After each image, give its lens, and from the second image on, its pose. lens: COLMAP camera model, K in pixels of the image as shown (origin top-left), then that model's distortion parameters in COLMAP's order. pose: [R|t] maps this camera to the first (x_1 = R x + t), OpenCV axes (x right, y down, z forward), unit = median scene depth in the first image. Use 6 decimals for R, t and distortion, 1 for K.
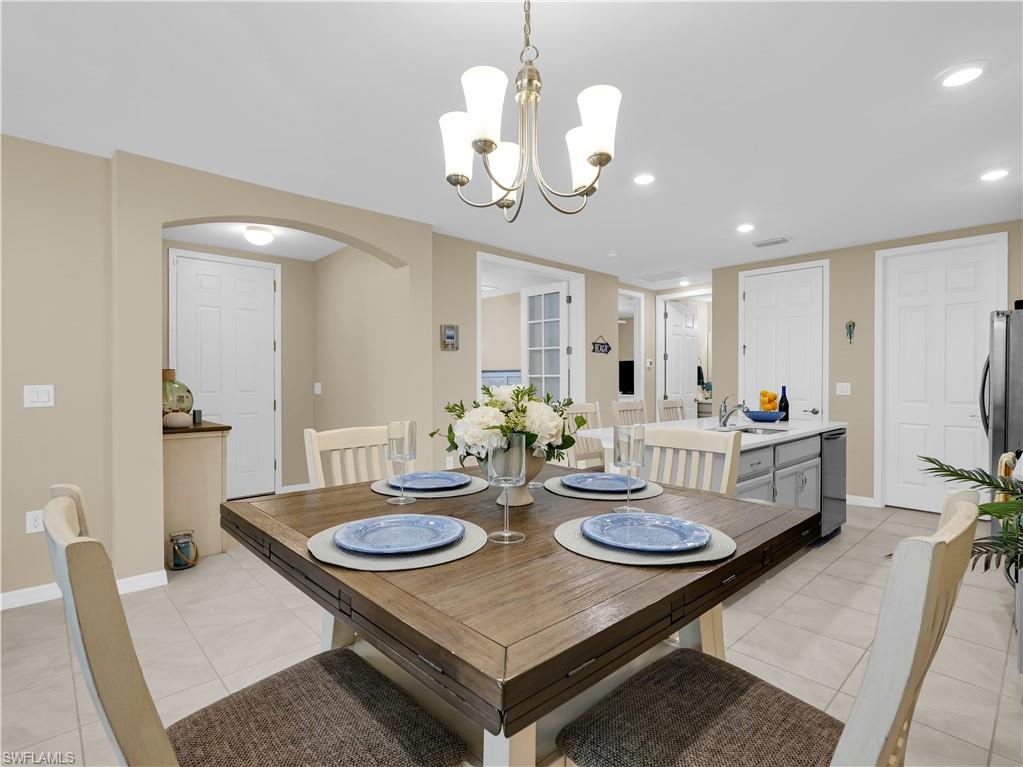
lens RADIAL K [[511.5, 0, 520.6], [0, 511.5, 381.2], [0, 0, 1]] dist [-0.022549, 0.009470]
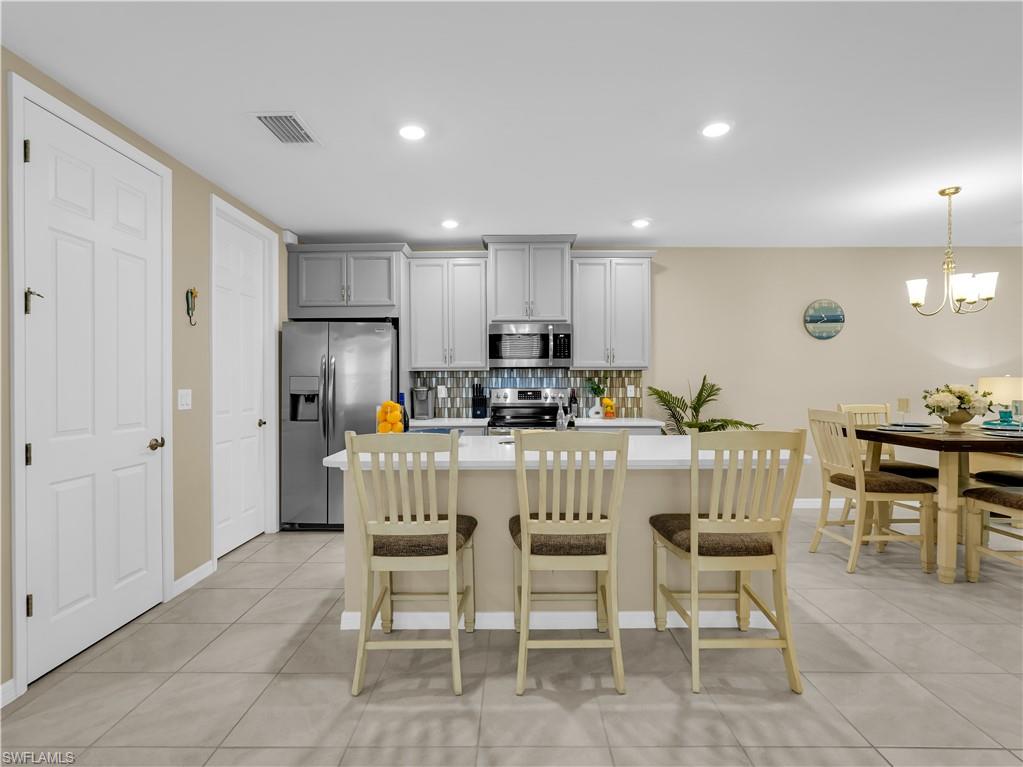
lens RADIAL K [[511.5, 0, 509.2], [0, 511.5, 384.4], [0, 0, 1]] dist [-0.022549, 0.009470]
pose [[-0.716245, -0.005827, 0.697825, -0.059746], [0.003438, 0.999924, 0.011879, -0.008792], [-0.697841, 0.010907, -0.716170, 1.216998]]
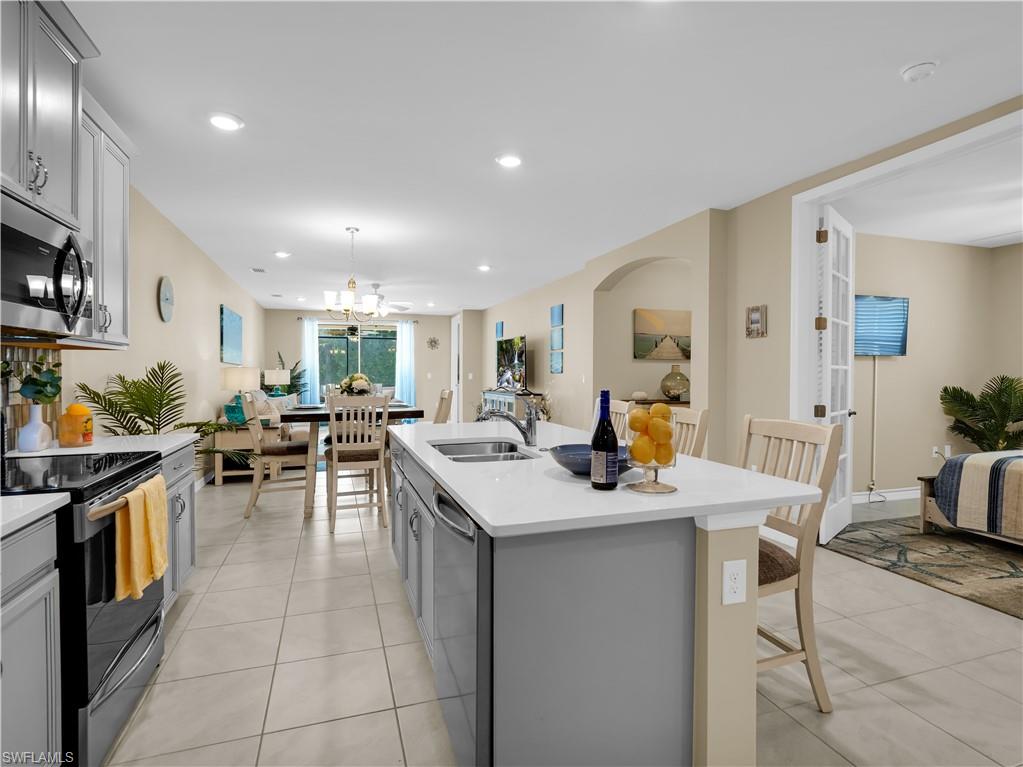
lens RADIAL K [[511.5, 0, 515.8], [0, 511.5, 380.3], [0, 0, 1]] dist [-0.022549, 0.009470]
pose [[-0.404611, 0.015655, -0.914355, 0.754593], [-0.003807, 0.999816, 0.018803, -0.003620], [0.914481, 0.011089, -0.404477, 0.947219]]
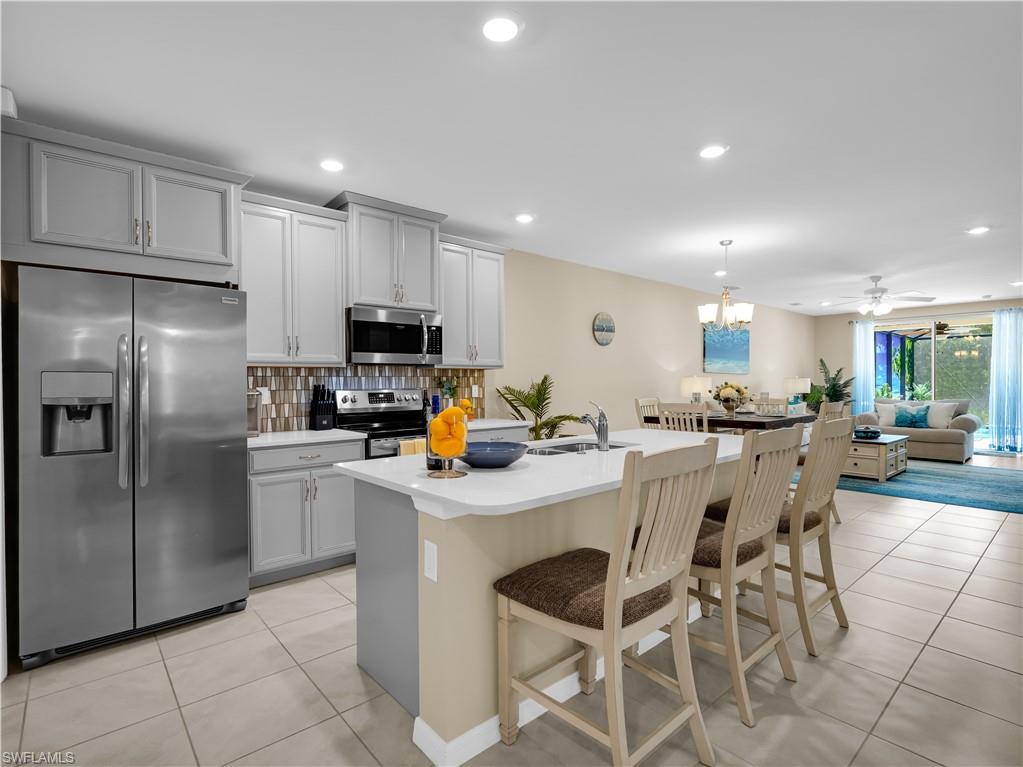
lens RADIAL K [[511.5, 0, 510.8], [0, 511.5, 384.7], [0, 0, 1]] dist [-0.022549, 0.009470]
pose [[-0.998813, 0.003745, 0.048563, 0.365107], [0.004290, 0.999929, 0.011116, -0.005086], [-0.048518, 0.011311, -0.998758, 1.286617]]
